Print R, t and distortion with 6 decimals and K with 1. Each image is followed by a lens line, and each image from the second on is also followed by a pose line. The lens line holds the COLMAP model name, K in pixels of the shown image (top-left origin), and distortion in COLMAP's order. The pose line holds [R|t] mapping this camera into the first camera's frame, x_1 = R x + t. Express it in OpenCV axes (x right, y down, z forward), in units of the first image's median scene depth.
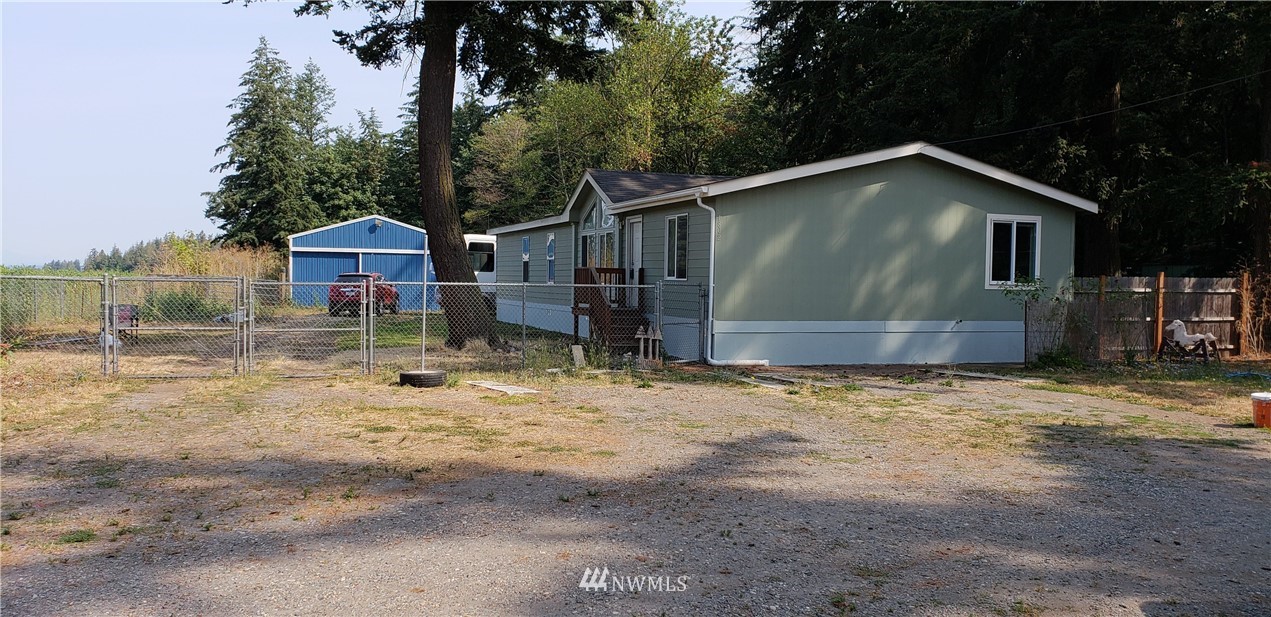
lens RADIAL K [[995.3, 0, 637.8], [0, 995.3, 309.2], [0, 0, 1]] dist [0.053872, -0.078968]
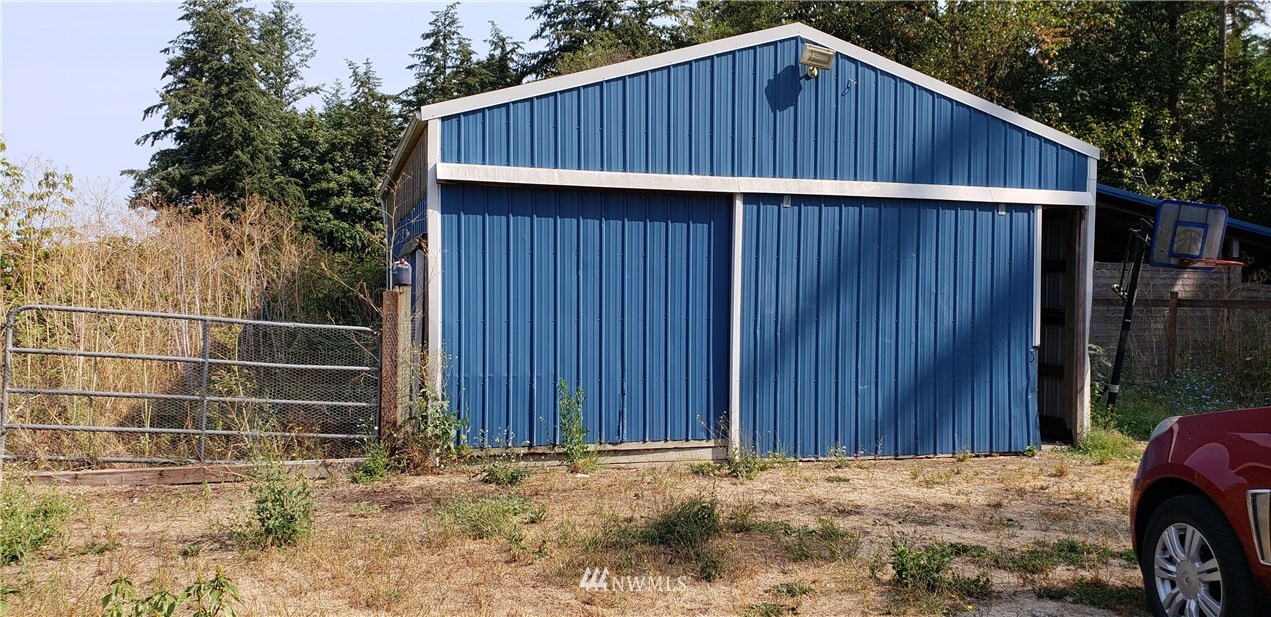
lens RADIAL K [[995.3, 0, 639.8], [0, 995.3, 311.3], [0, 0, 1]] dist [0.053872, -0.078968]
pose [[0.998654, -0.006653, 0.051439, -0.122767], [0.007269, 0.999904, -0.011807, -0.011098], [-0.051356, 0.012165, 0.998606, 0.308940]]
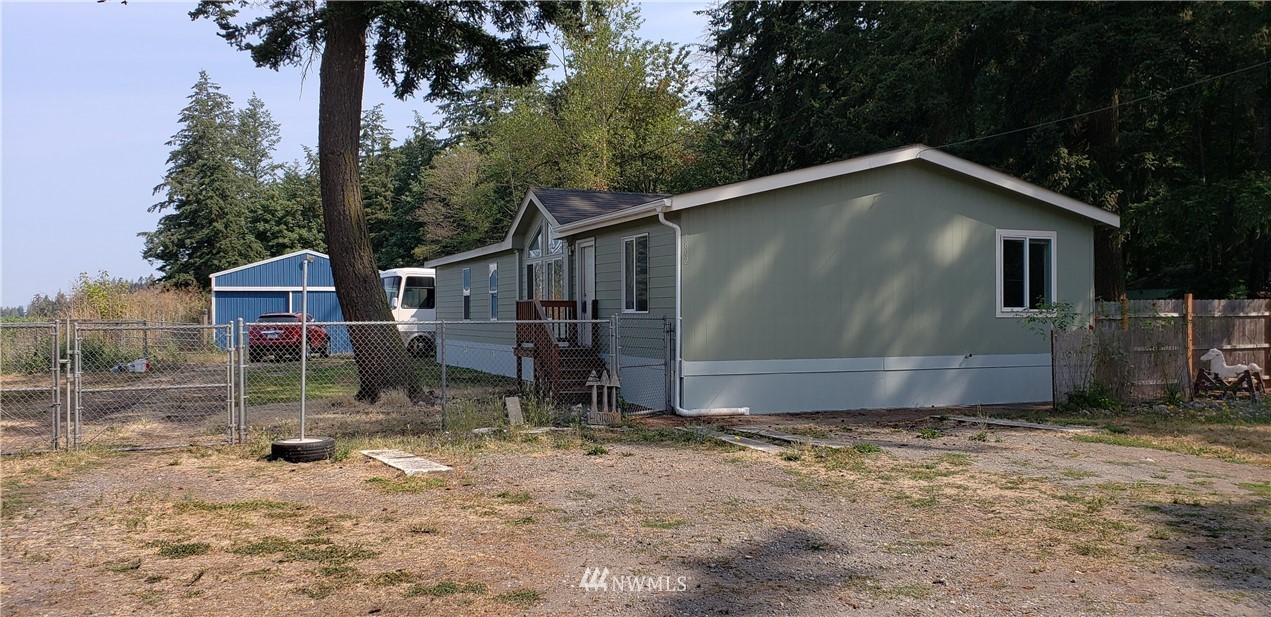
lens RADIAL K [[995.3, 0, 639.3], [0, 995.3, 308.7], [0, 0, 1]] dist [0.053872, -0.078968]
pose [[0.998950, -0.019360, 0.041521, 0.001213], [0.020820, 0.999170, -0.035026, -0.000638], [-0.040809, 0.035854, 0.998523, 0.027770]]
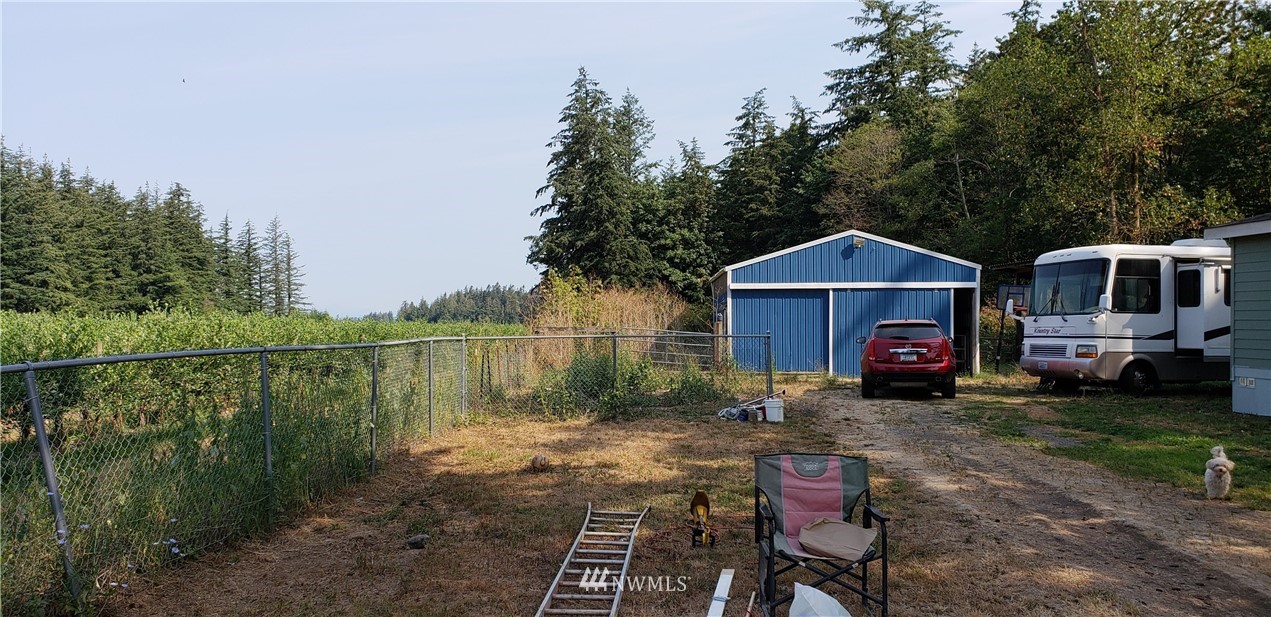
lens RADIAL K [[995.3, 0, 619.9], [0, 995.3, 354.8], [0, 0, 1]] dist [0.053872, -0.078968]
pose [[0.960357, -0.004889, -0.278731, -0.089234], [0.005129, 0.999987, 0.000130, -0.005304], [0.278727, -0.001555, 0.960369, 0.127019]]
